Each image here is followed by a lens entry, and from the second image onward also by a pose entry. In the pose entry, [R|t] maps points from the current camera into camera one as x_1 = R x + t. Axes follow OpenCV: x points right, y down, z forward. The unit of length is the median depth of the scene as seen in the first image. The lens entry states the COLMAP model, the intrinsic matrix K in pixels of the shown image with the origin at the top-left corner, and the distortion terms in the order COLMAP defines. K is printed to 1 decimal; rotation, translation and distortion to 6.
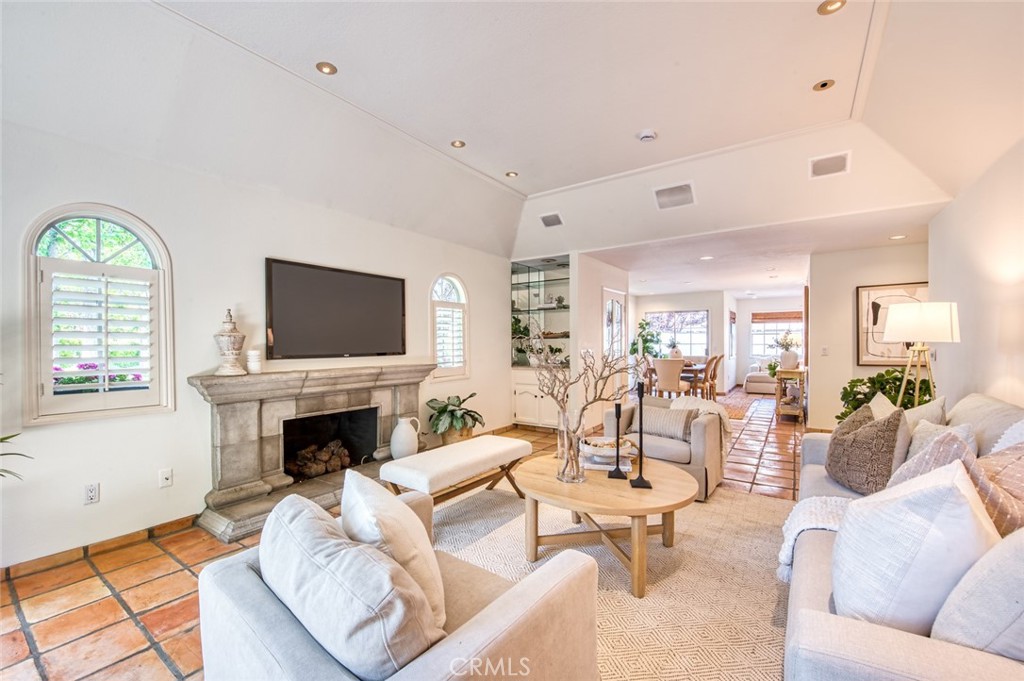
lens RADIAL K [[428.0, 0, 512.0], [0, 428.0, 339.5], [0, 0, 1]] dist [0.000992, 0.000101]
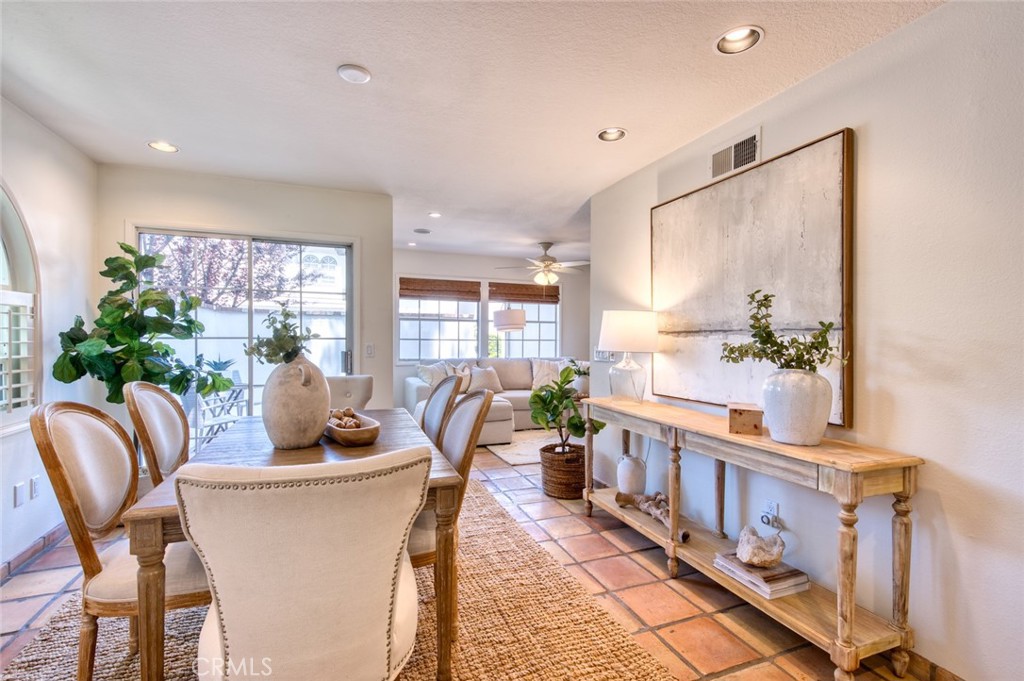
lens RADIAL K [[468.6, 0, 510.8], [0, 468.6, 343.8], [0, 0, 1]] dist [0.005819, 0.000161]
pose [[0.580093, -0.008832, 0.814502, 0.214054], [0.000749, 0.999947, 0.010309, 0.011362], [-0.814550, -0.005371, 0.580069, 0.655557]]
